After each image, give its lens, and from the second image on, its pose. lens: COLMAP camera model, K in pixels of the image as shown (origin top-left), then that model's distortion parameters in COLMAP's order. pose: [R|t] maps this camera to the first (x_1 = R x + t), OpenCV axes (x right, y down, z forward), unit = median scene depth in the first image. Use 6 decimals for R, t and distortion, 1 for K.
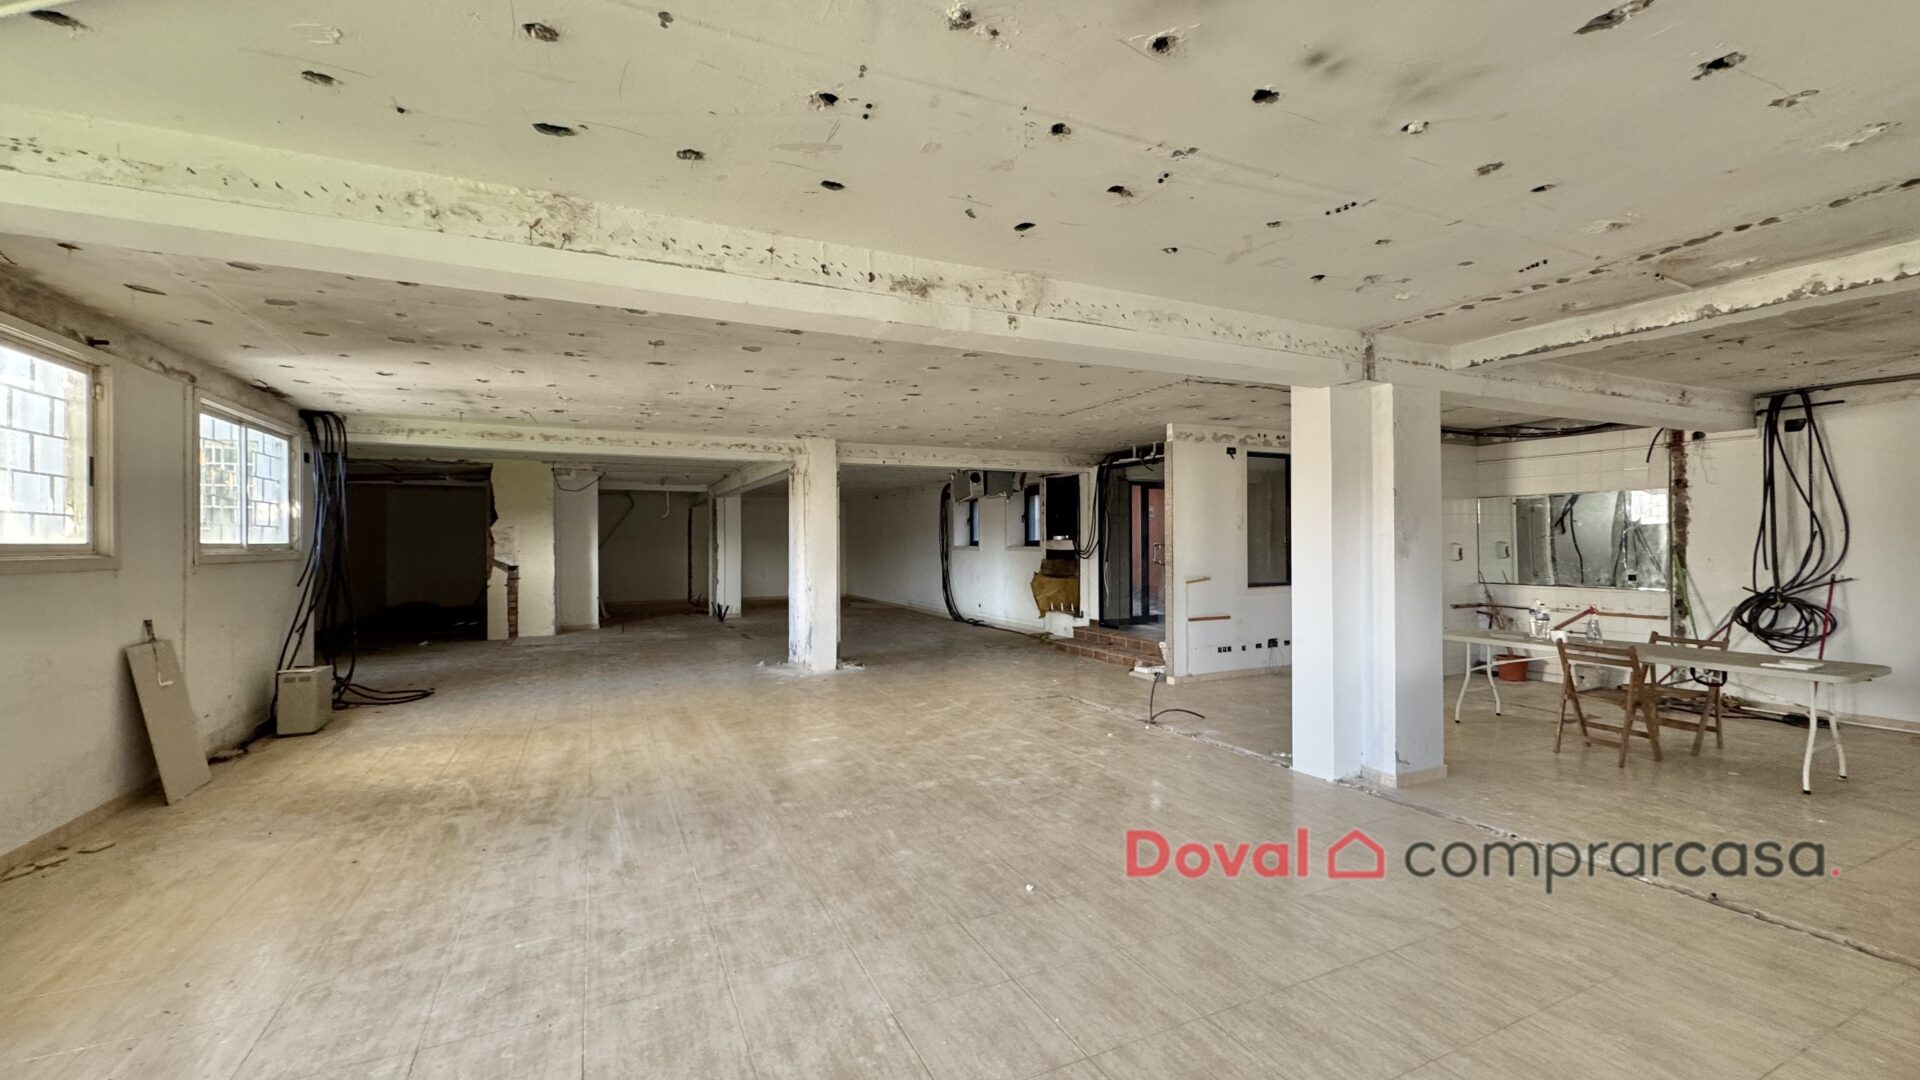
lens RADIAL K [[764.4, 0, 960.0], [0, 764.4, 540.0], [0, 0, 1]] dist [-0.000394, 0.000224]
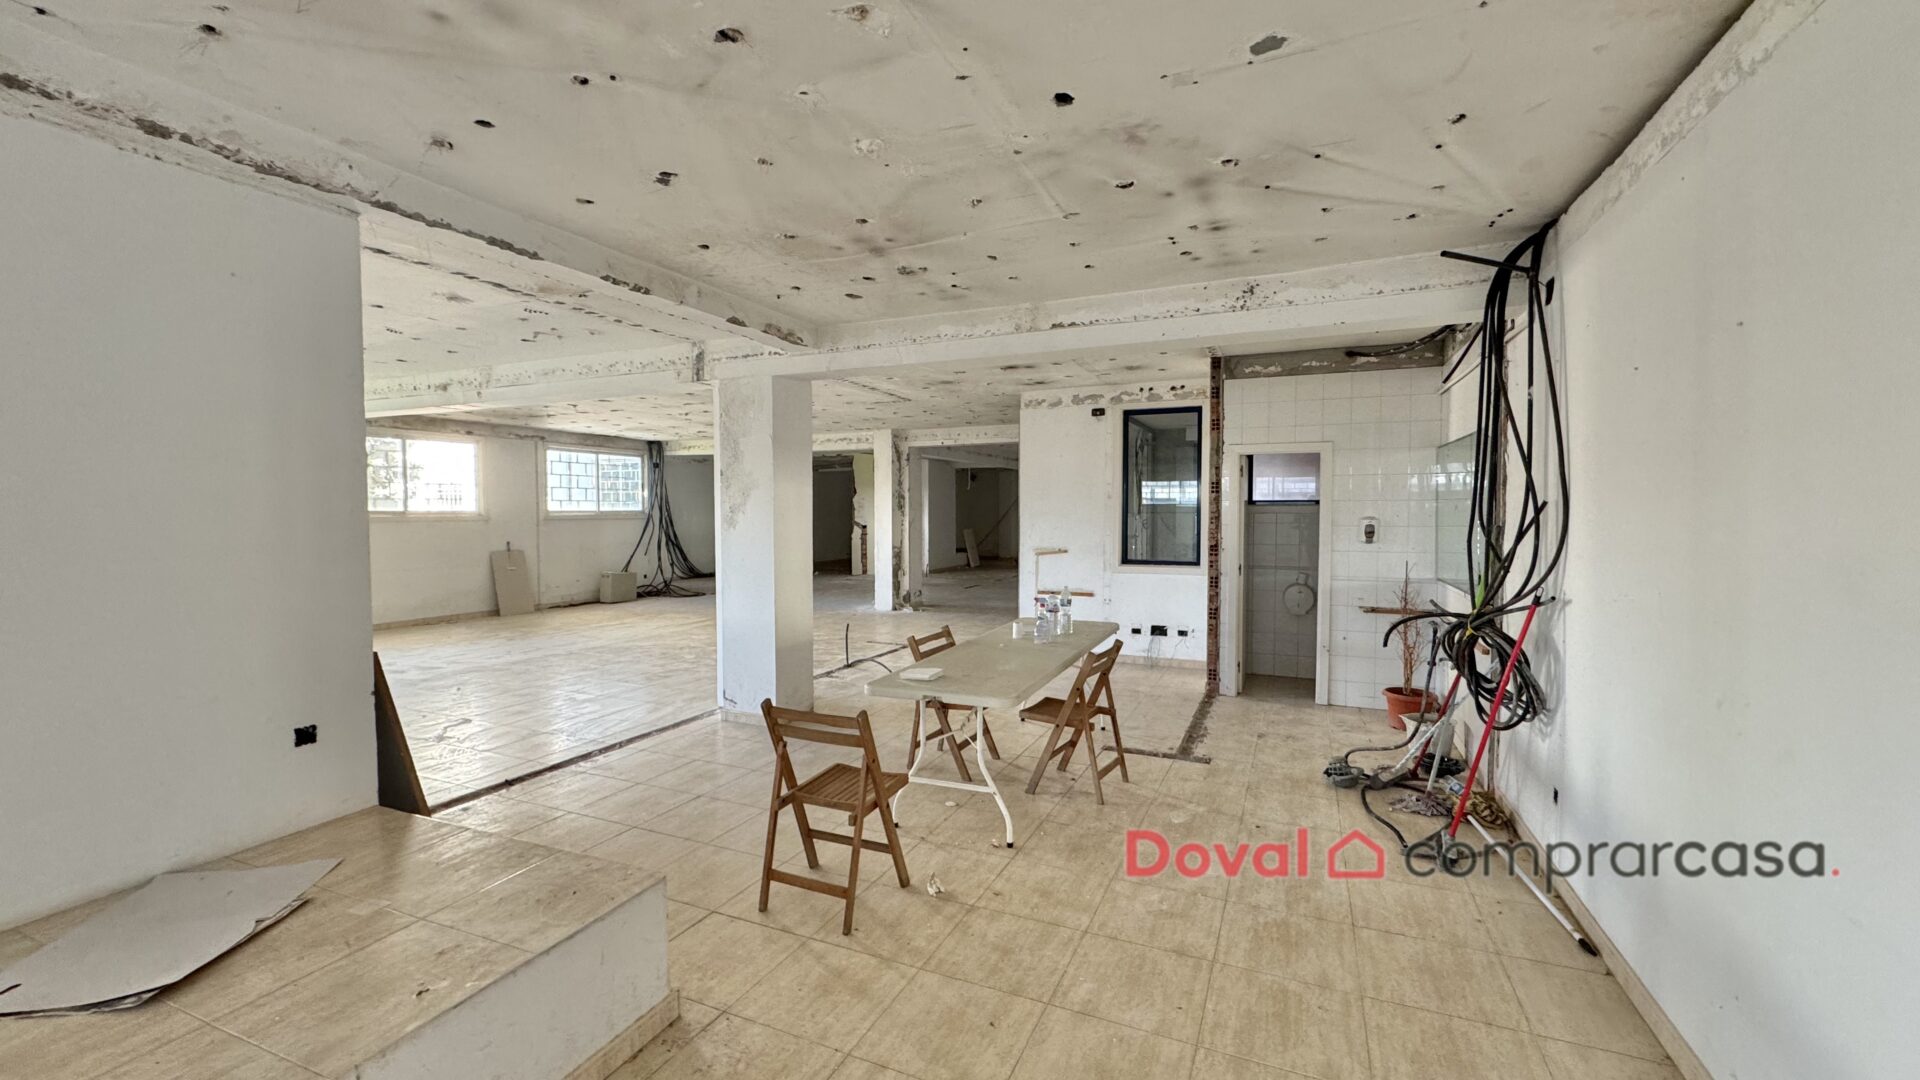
lens RADIAL K [[764.4, 0, 960.0], [0, 764.4, 540.0], [0, 0, 1]] dist [-0.000394, 0.000224]
pose [[0.648010, 0.034467, -0.760851, 0.688876], [0.000512, 0.998956, 0.045690, -0.004946], [0.761632, -0.029997, 0.647316, 0.207318]]
